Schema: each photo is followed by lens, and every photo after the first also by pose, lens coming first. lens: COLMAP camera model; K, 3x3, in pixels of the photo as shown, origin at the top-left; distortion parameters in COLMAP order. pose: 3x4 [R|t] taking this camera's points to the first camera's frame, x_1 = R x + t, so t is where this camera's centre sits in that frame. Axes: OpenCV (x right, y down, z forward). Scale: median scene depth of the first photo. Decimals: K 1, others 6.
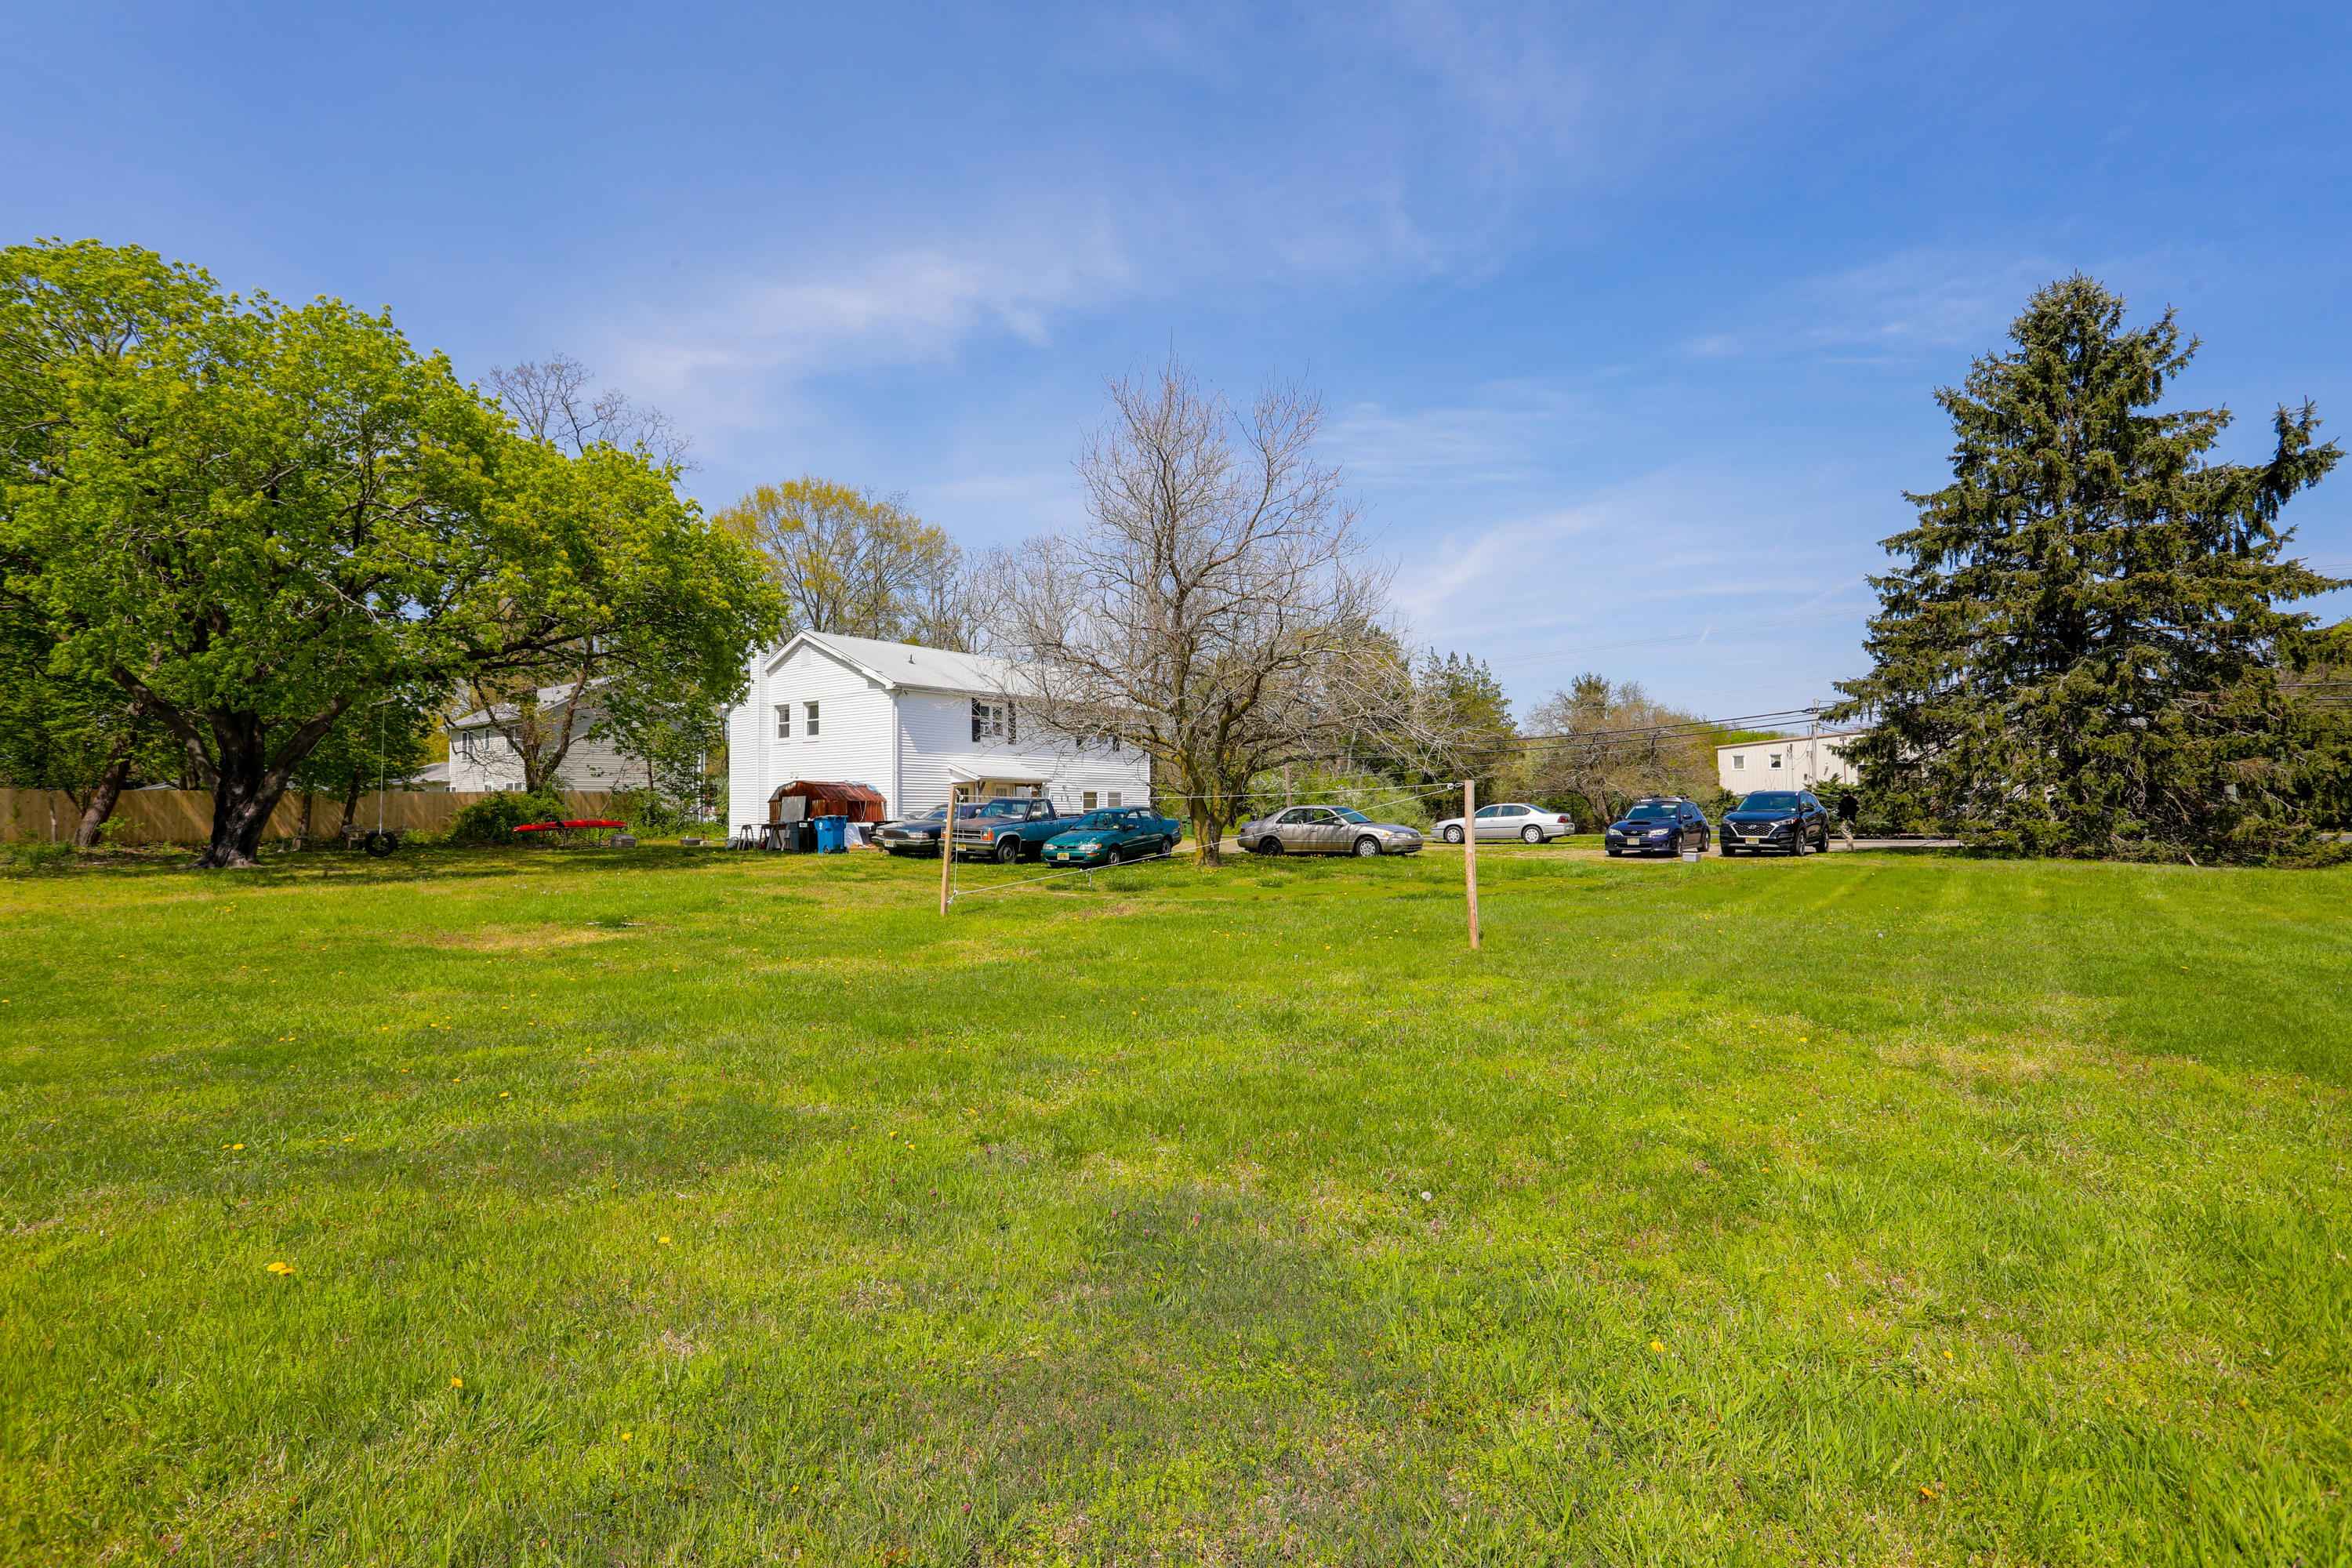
lens RADIAL K [[1149.5, 0, 1167.3], [0, 1149.5, 764.0], [0, 0, 1]] dist [-0.069940, 0.031588]
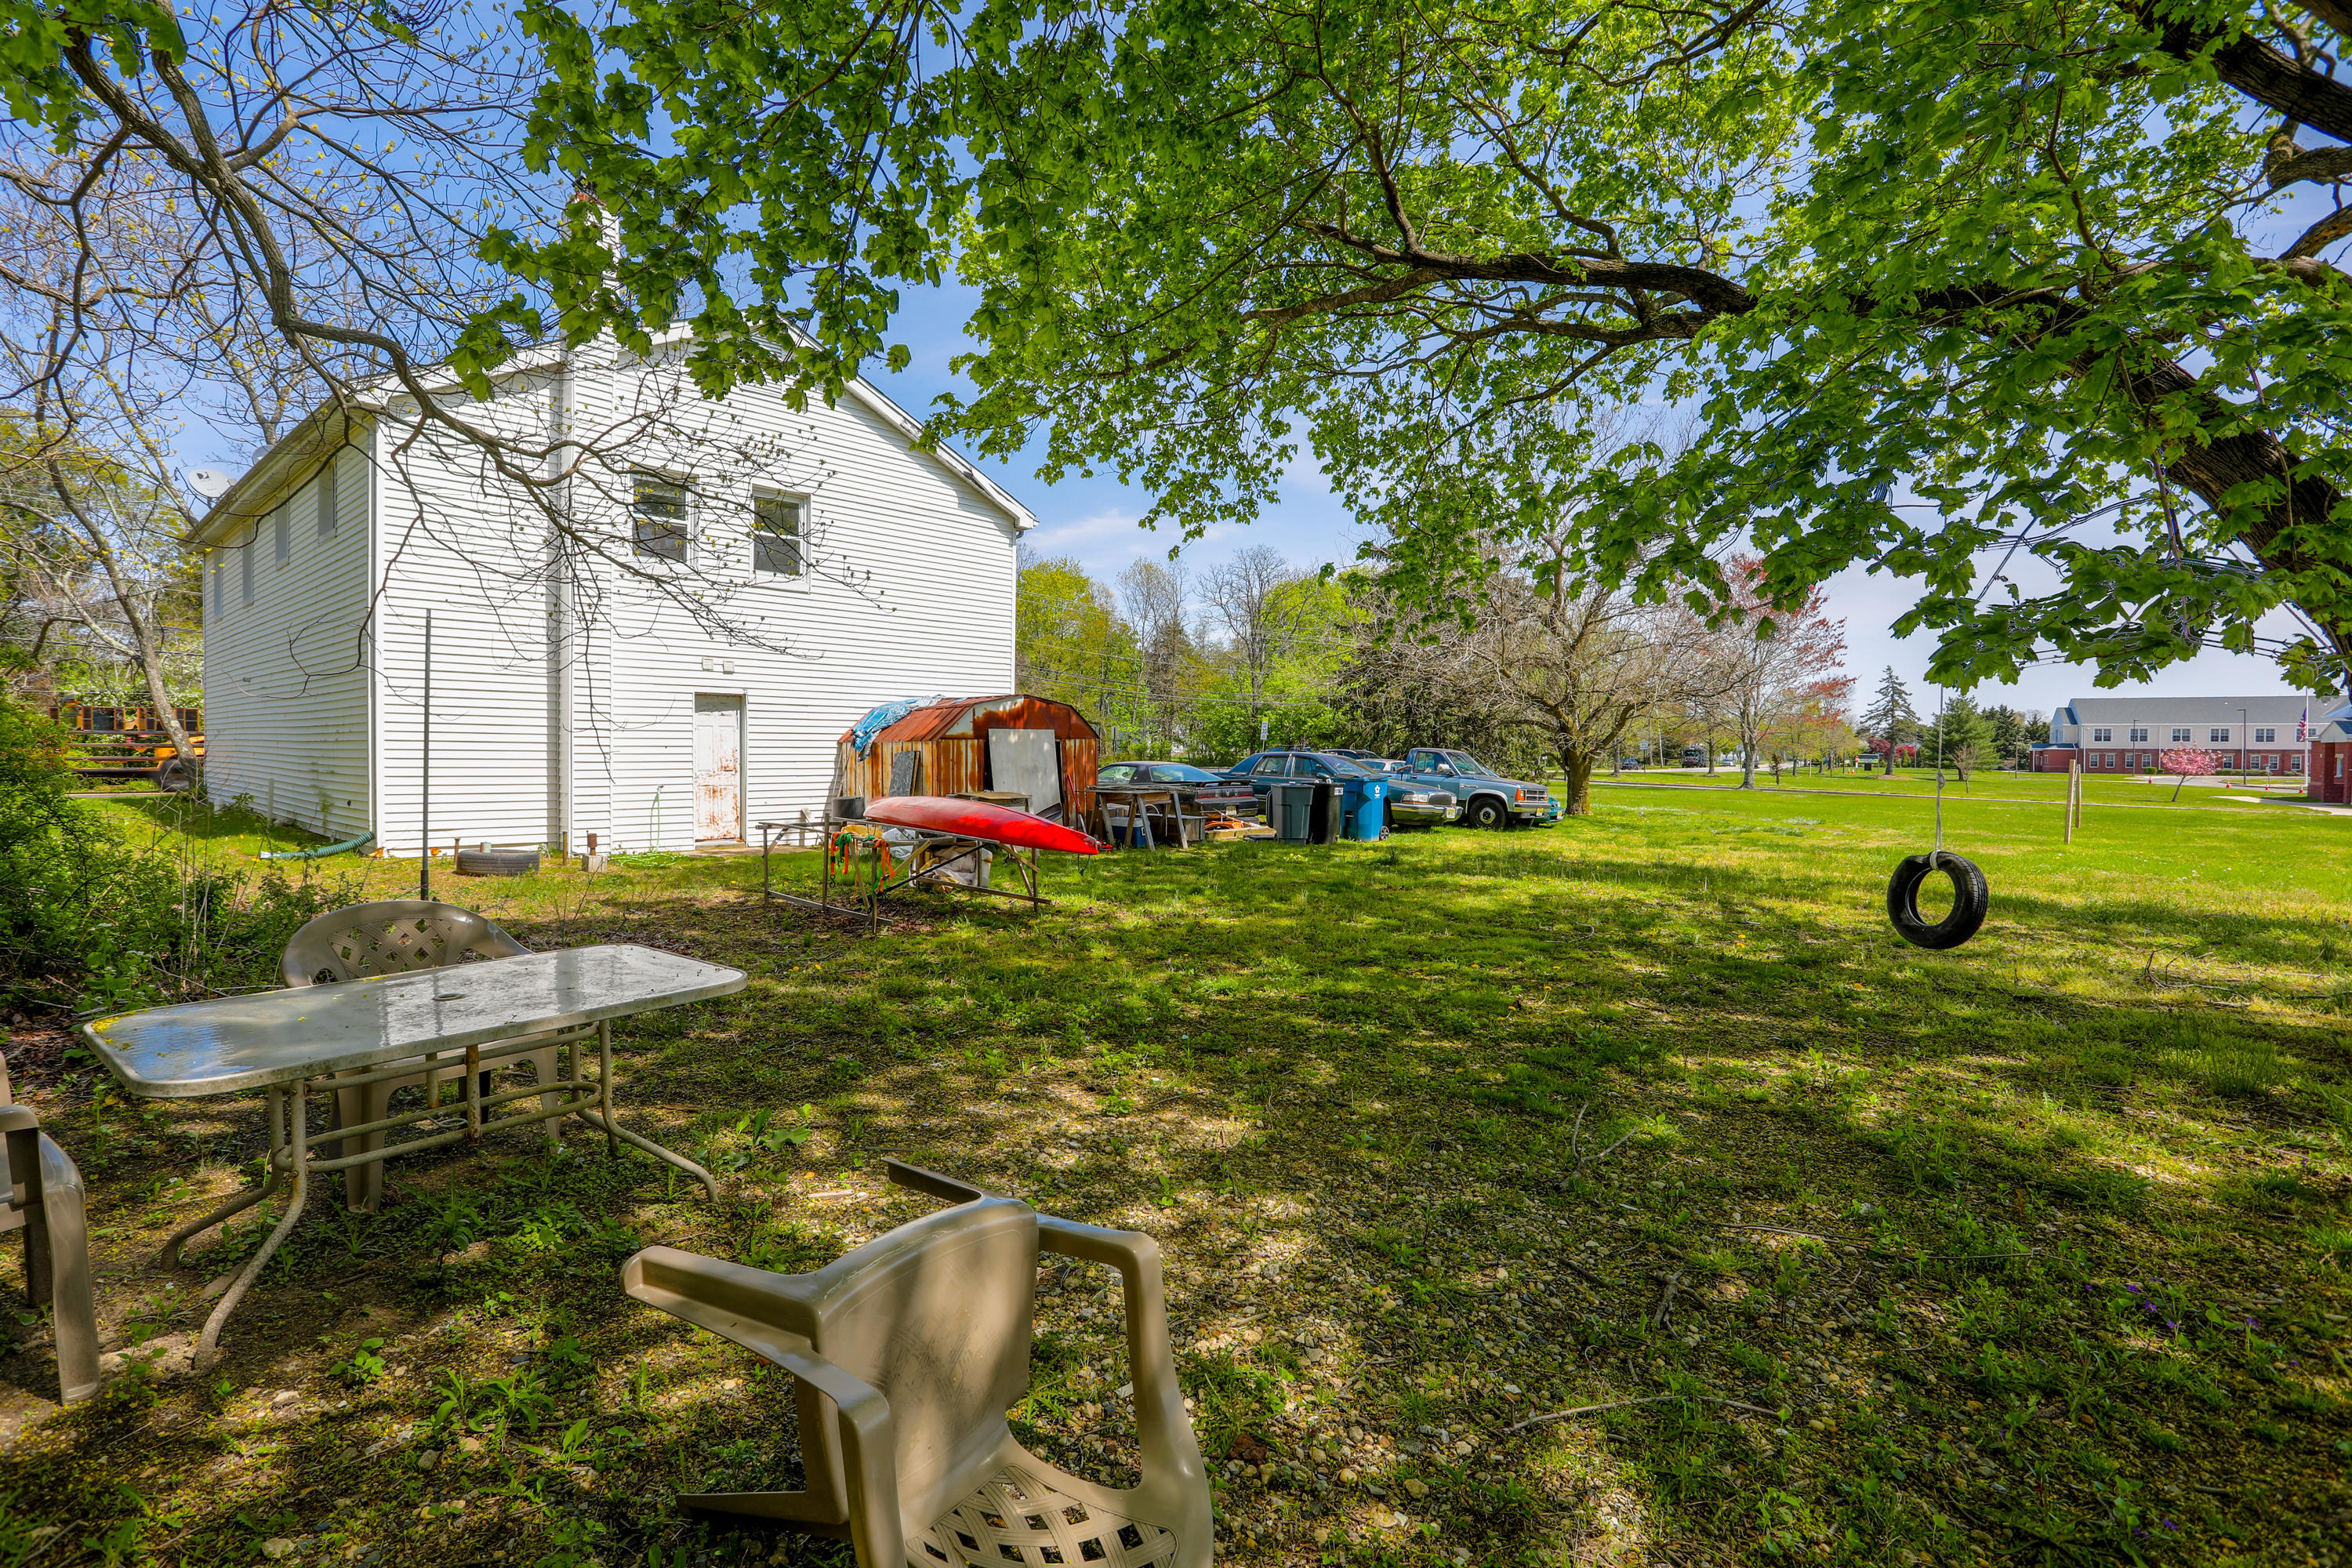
lens RADIAL K [[1149.5, 0, 1167.3], [0, 1149.5, 764.0], [0, 0, 1]] dist [-0.069940, 0.031588]
pose [[0.098059, -0.001245, 0.995180, -0.774204], [-0.052550, 0.998598, 0.006427, 0.035829], [-0.993792, -0.052927, 0.097856, 0.911523]]
